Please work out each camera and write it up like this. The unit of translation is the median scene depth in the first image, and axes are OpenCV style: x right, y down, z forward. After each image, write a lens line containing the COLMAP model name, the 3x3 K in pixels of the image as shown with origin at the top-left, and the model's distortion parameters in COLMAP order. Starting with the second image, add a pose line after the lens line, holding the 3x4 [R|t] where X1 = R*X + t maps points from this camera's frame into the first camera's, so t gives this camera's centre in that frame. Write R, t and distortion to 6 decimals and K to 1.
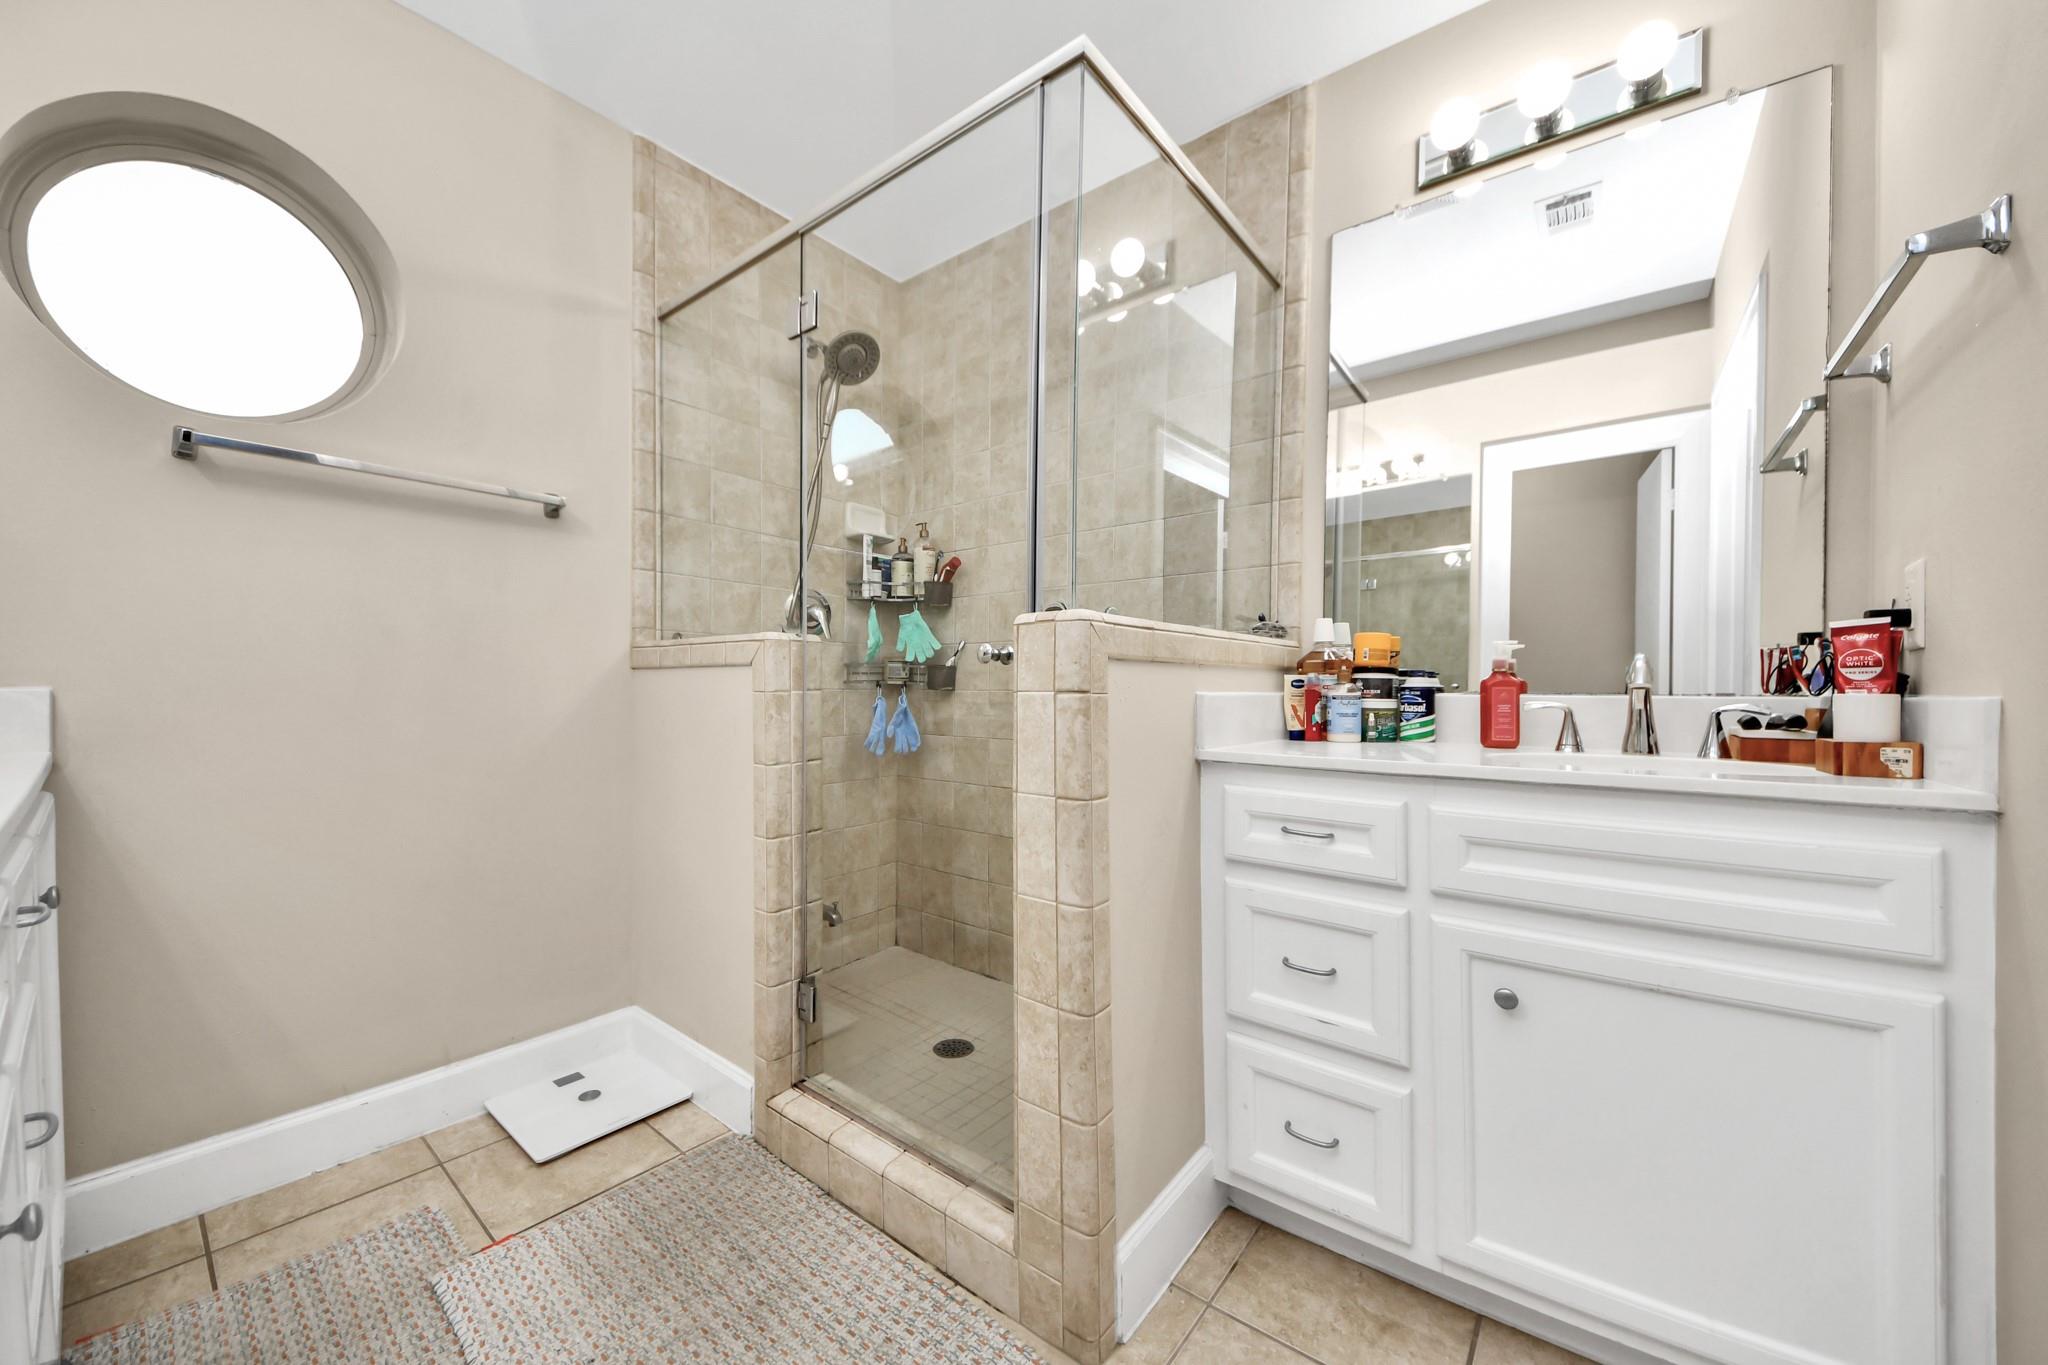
lens RADIAL K [[741.4, 0, 1019.5], [0, 741.4, 689.5], [0, 0, 1]] dist [0.008735, -0.005283]
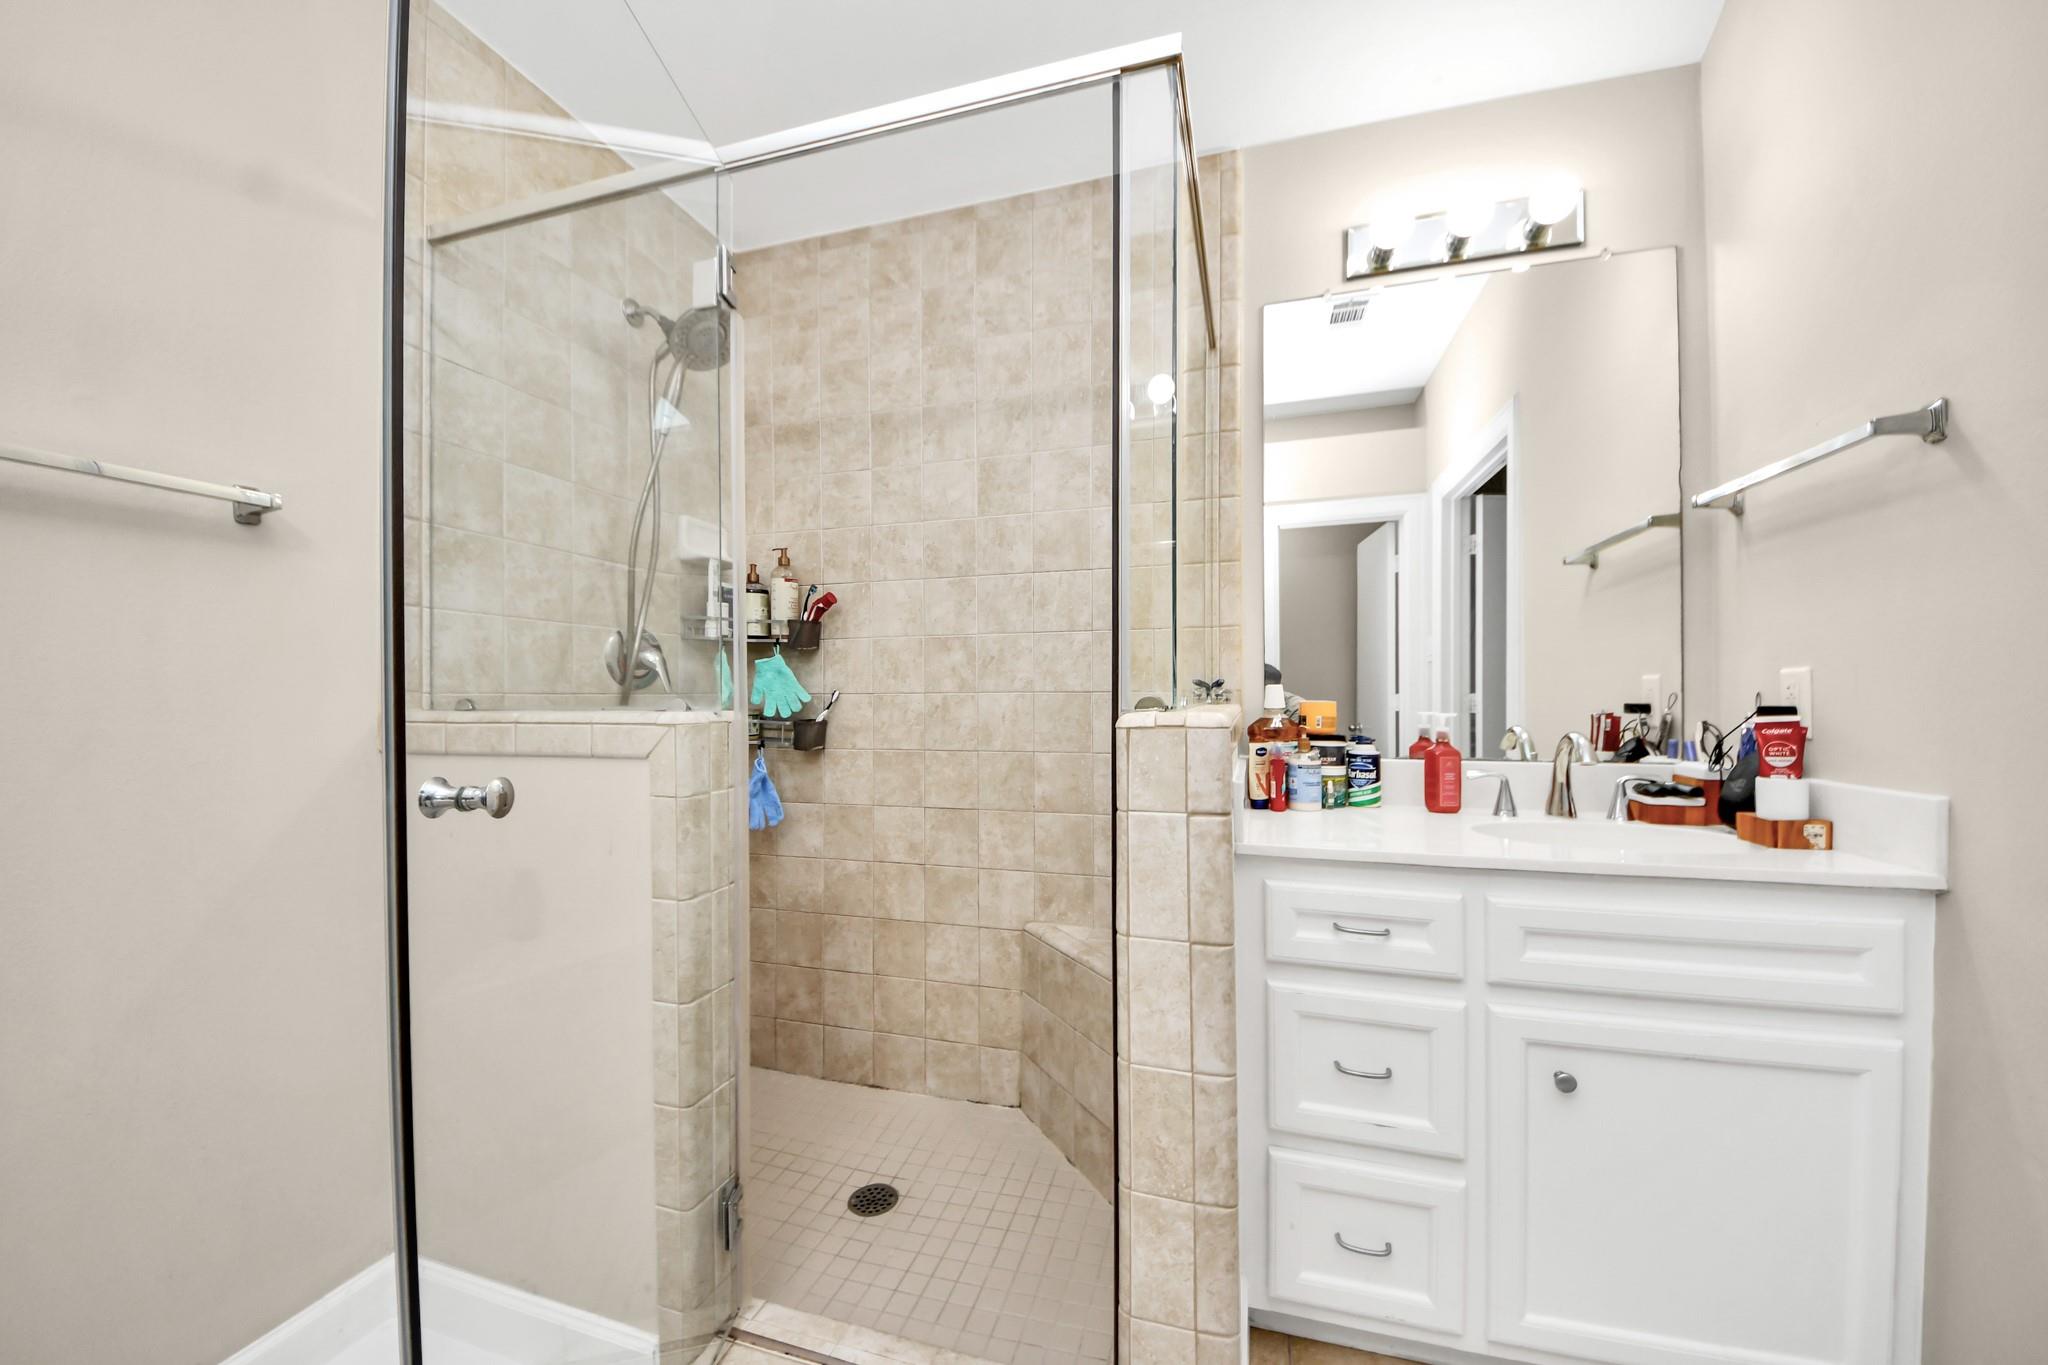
lens RADIAL K [[741.4, 0, 1023.1], [0, 741.4, 686.7], [0, 0, 1]] dist [0.008735, -0.005283]
pose [[0.929324, -0.005643, 0.369222, -0.286207], [0.010588, 0.999879, -0.011370, -0.088590], [-0.369113, 0.014476, 0.929272, 0.202662]]
